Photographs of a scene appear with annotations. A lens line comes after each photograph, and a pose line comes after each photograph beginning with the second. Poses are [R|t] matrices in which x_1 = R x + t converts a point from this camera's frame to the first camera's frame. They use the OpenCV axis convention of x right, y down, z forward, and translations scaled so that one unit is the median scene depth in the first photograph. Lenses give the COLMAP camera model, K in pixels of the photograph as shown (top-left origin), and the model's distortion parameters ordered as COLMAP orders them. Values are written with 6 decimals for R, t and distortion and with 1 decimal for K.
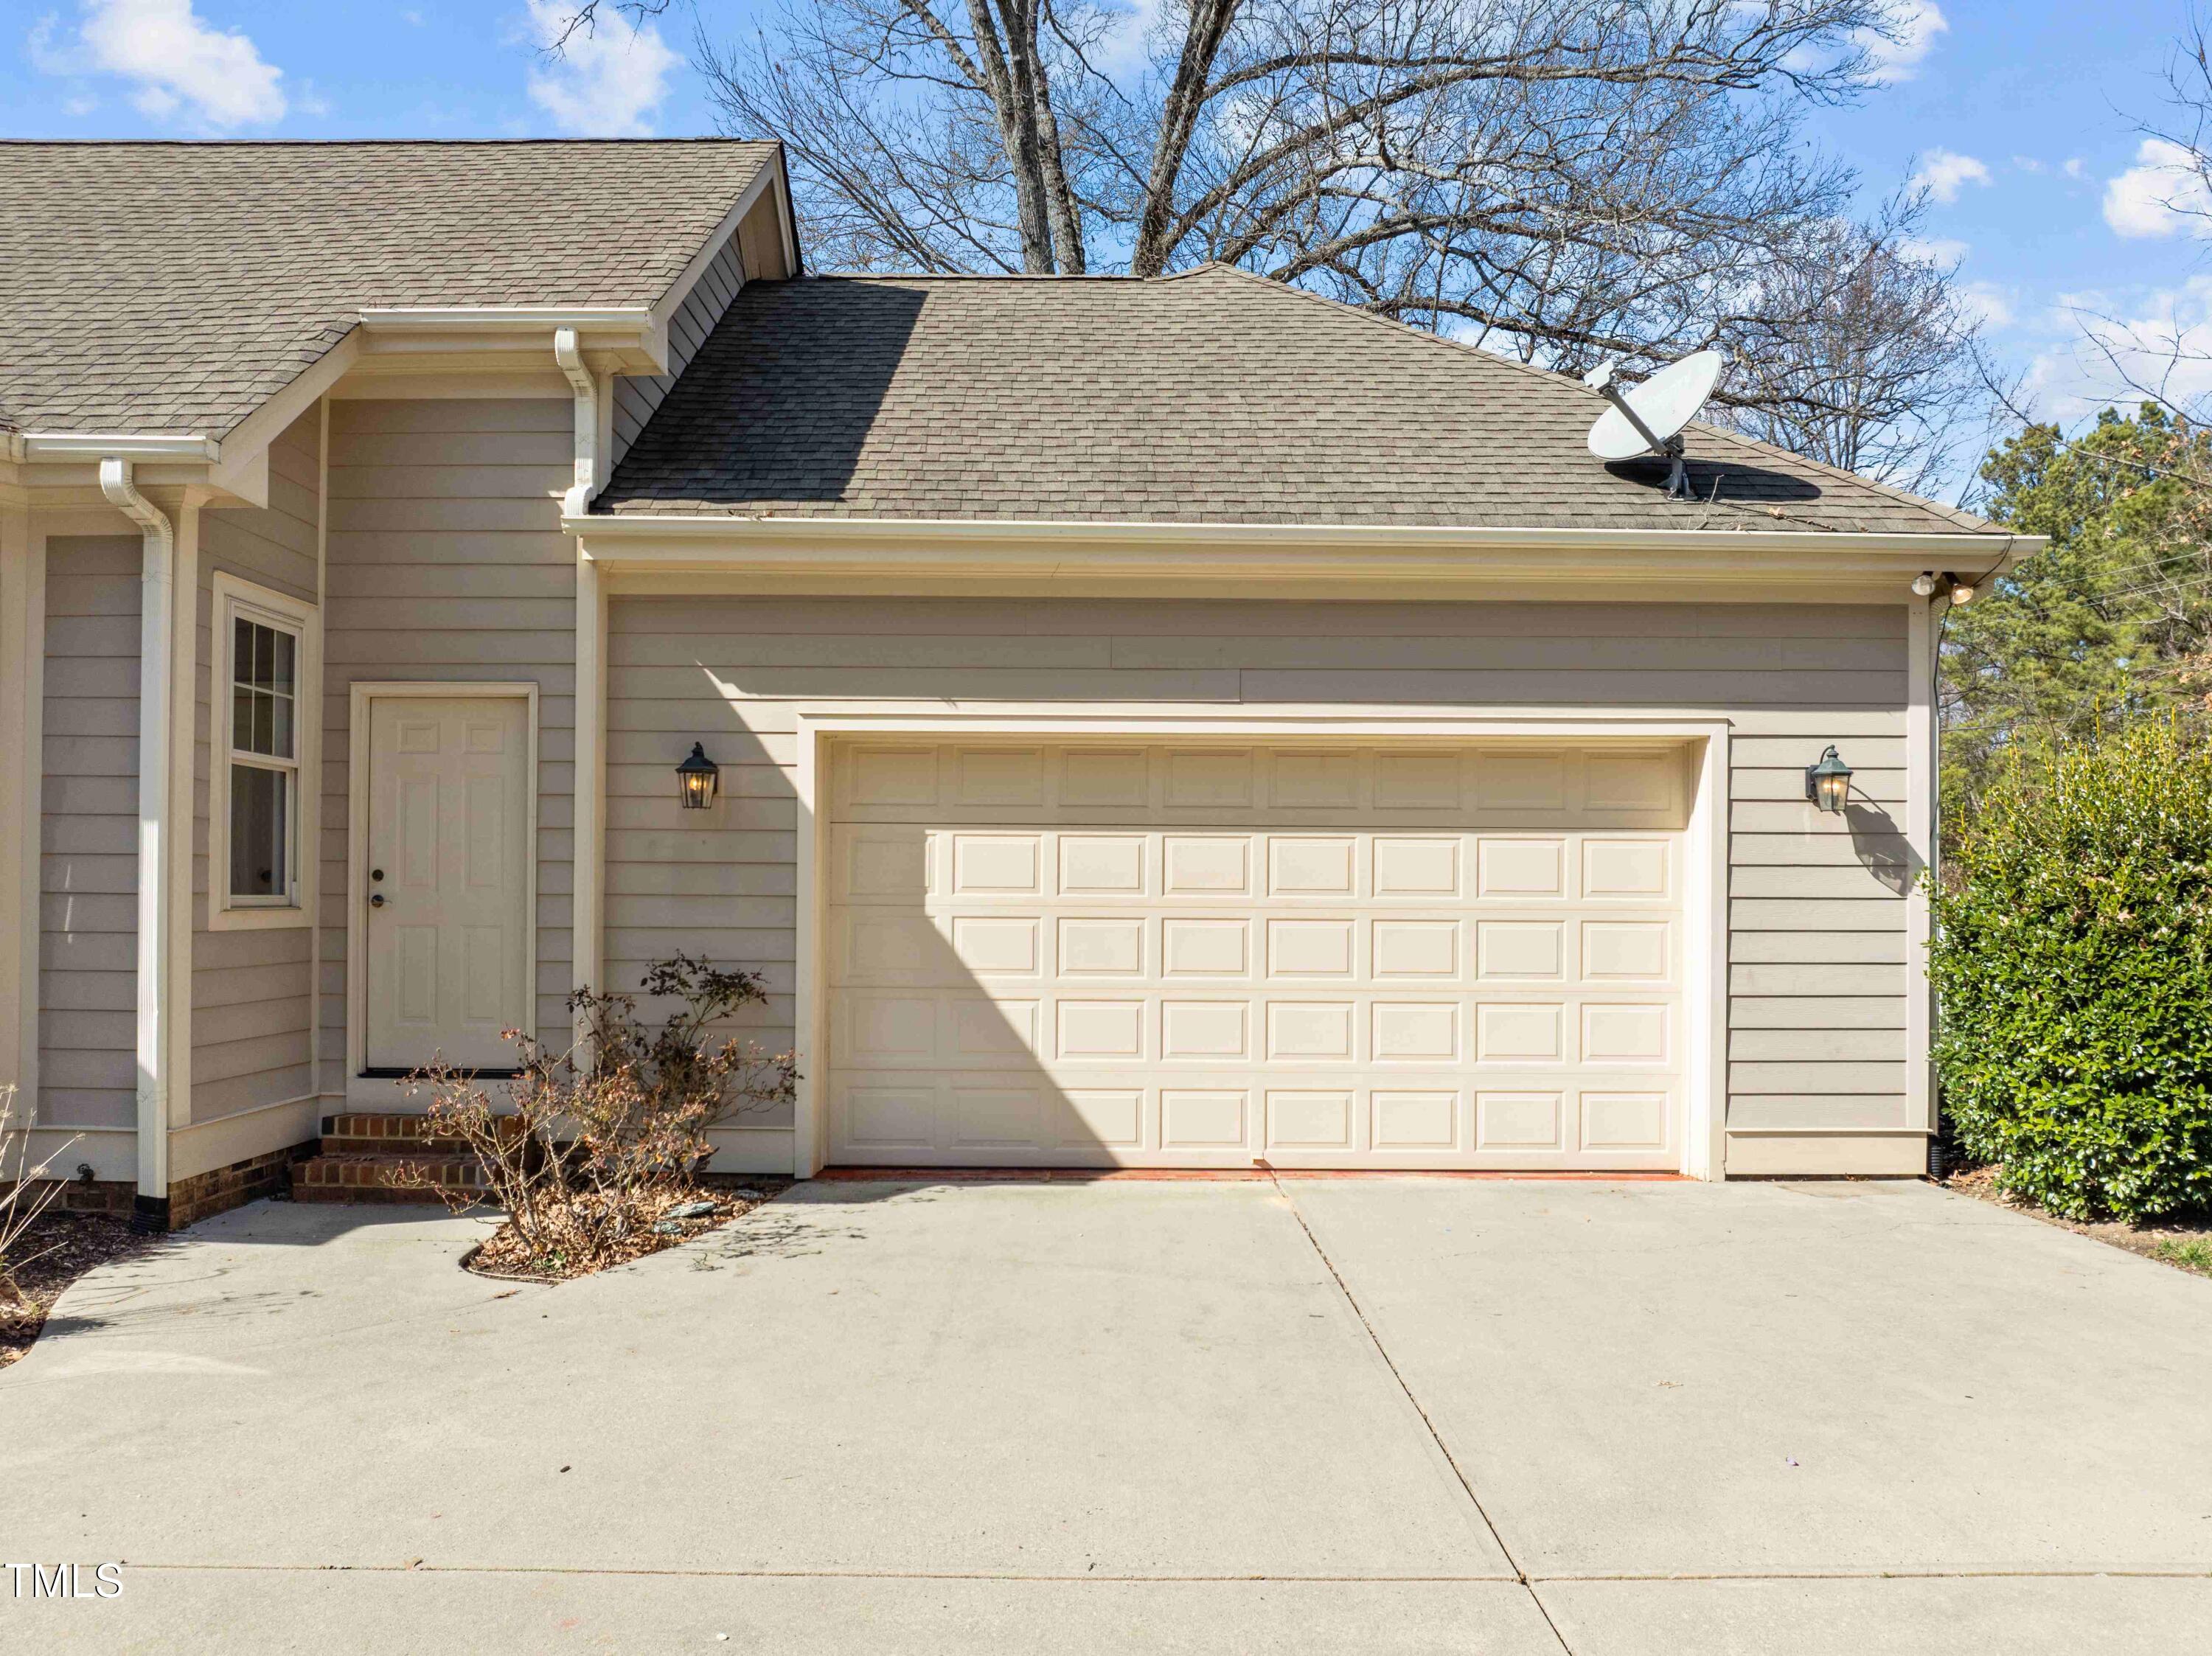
lens RADIAL K [[1610.6, 0, 1132.9], [0, 1610.6, 819.4], [0, 0, 1]] dist [-0.043665, 0.001736]
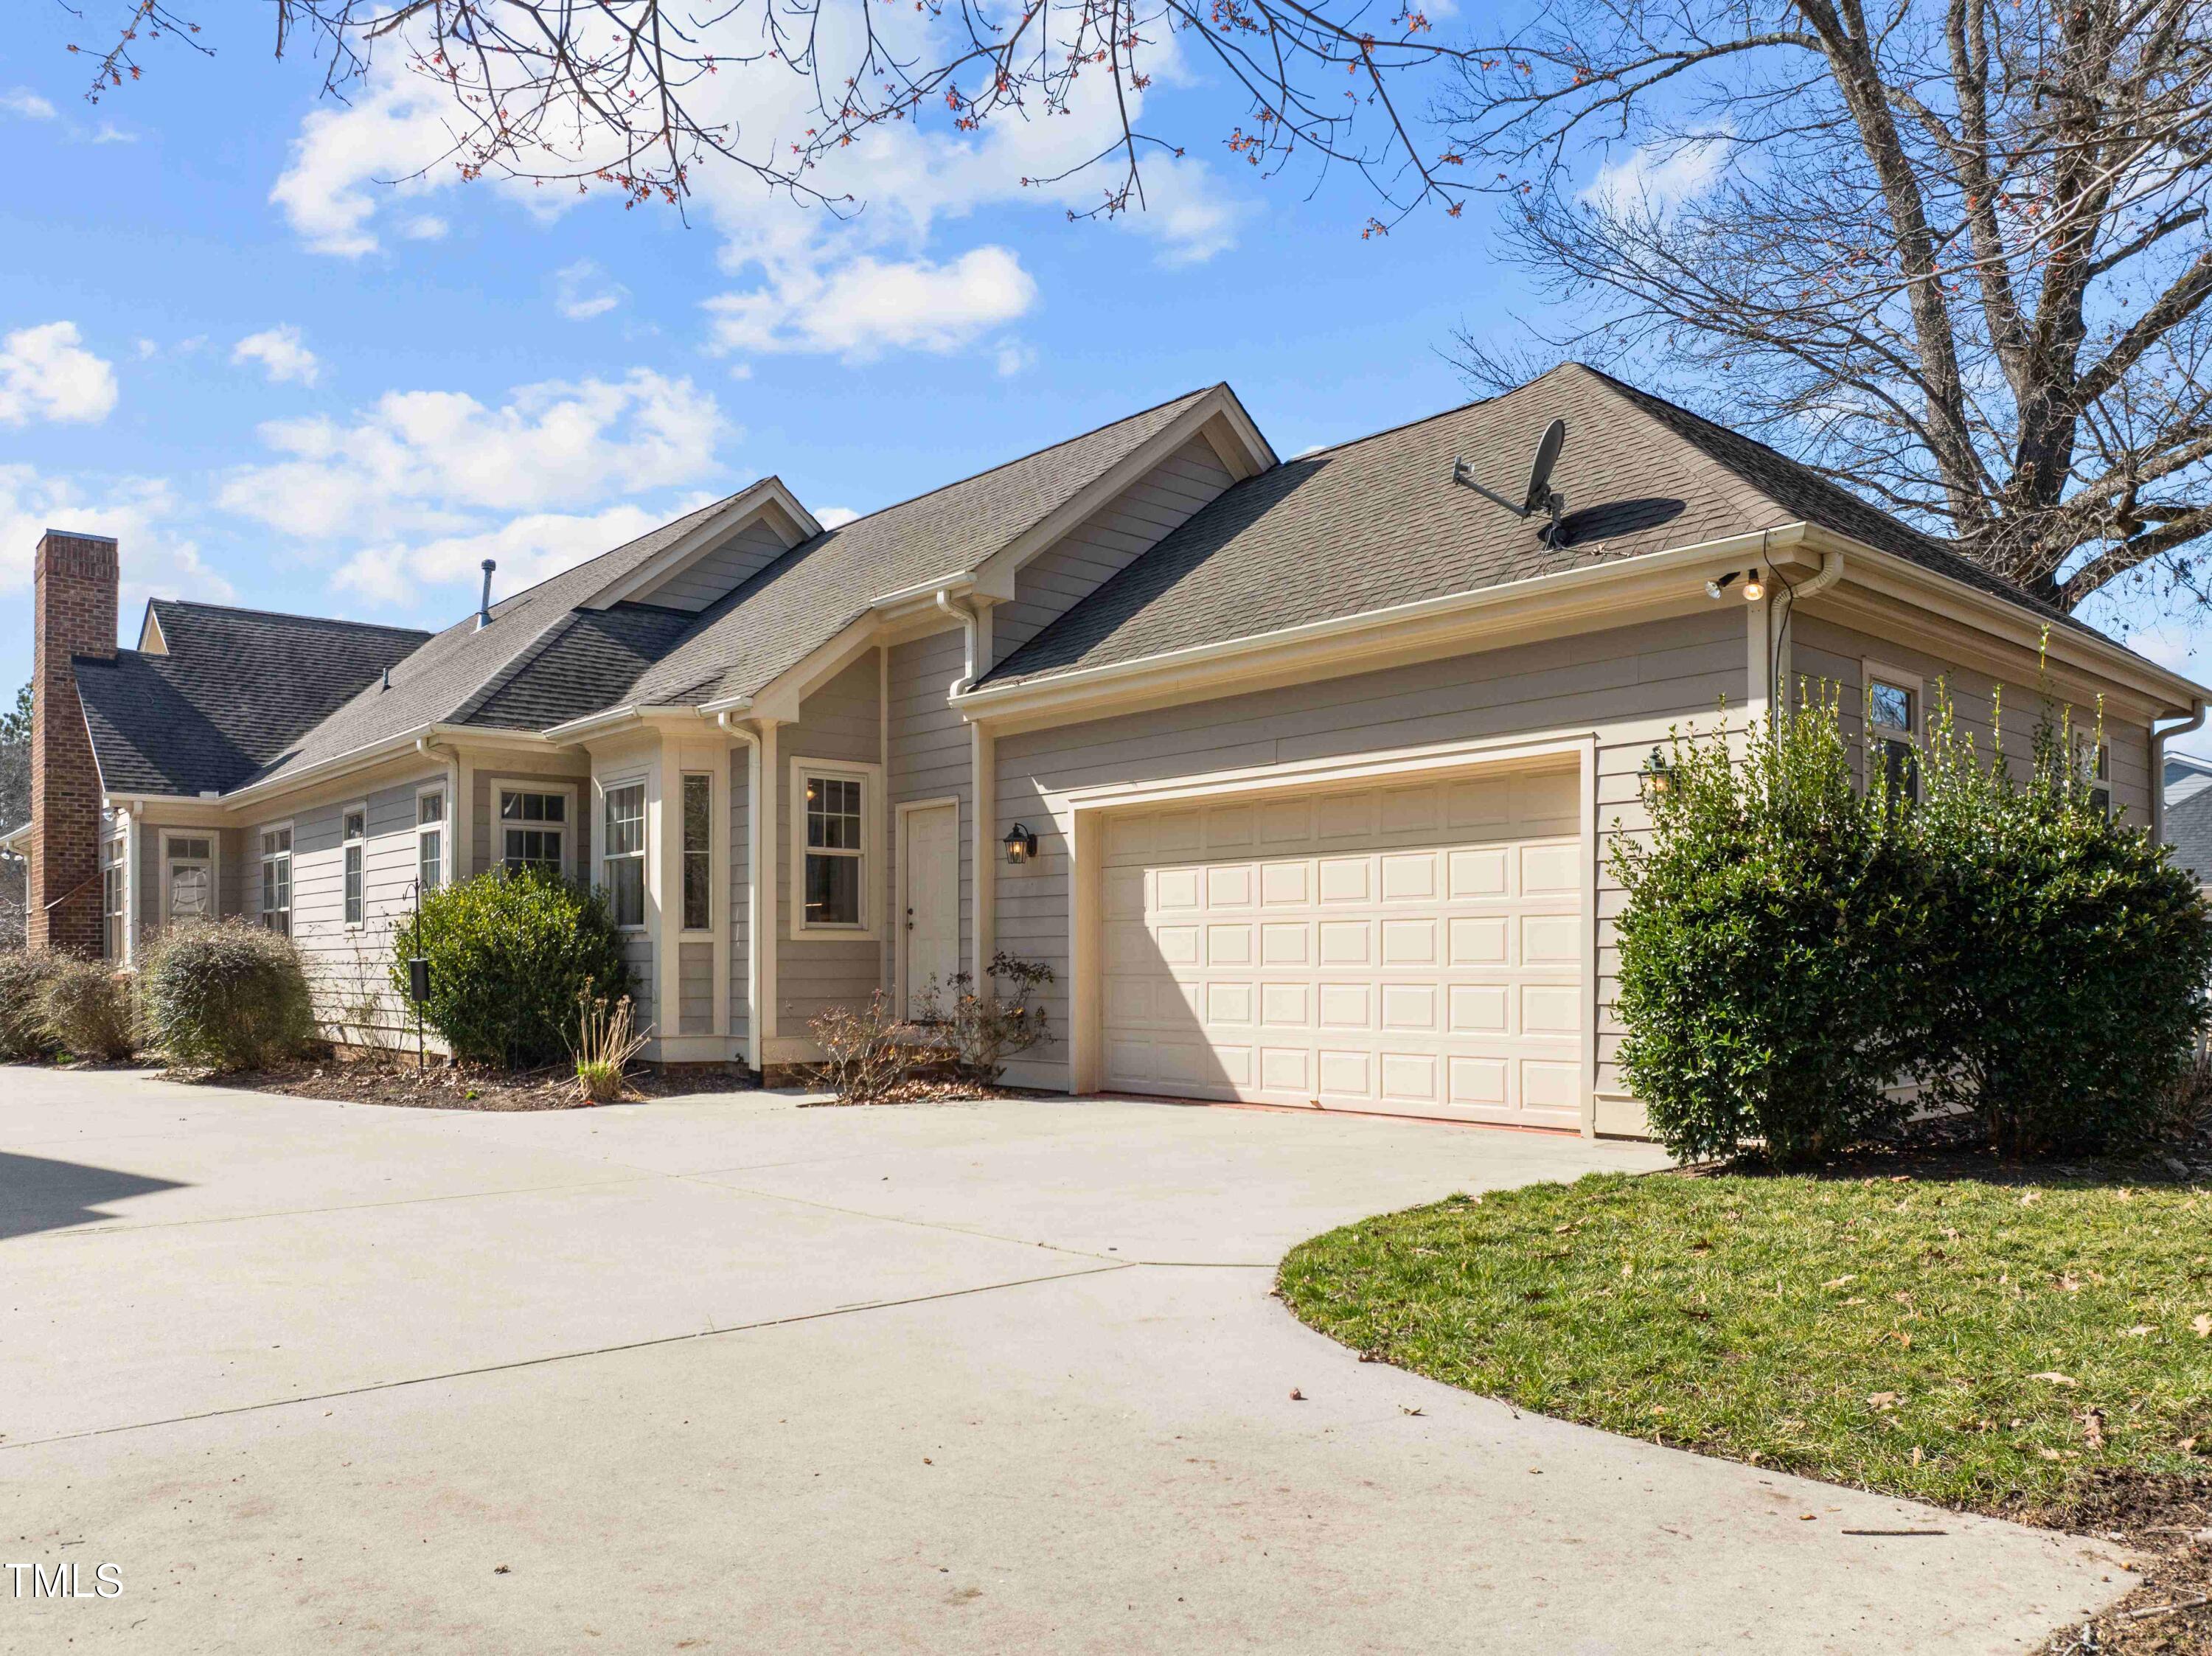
lens RADIAL K [[1610.6, 0, 1132.9], [0, 1610.6, 819.4], [0, 0, 1]] dist [-0.043665, 0.001736]
pose [[0.667246, -0.077377, -0.740808, 1.000506], [0.045122, 0.996962, -0.063490, 0.056479], [0.743470, 0.008937, 0.668710, -0.010753]]
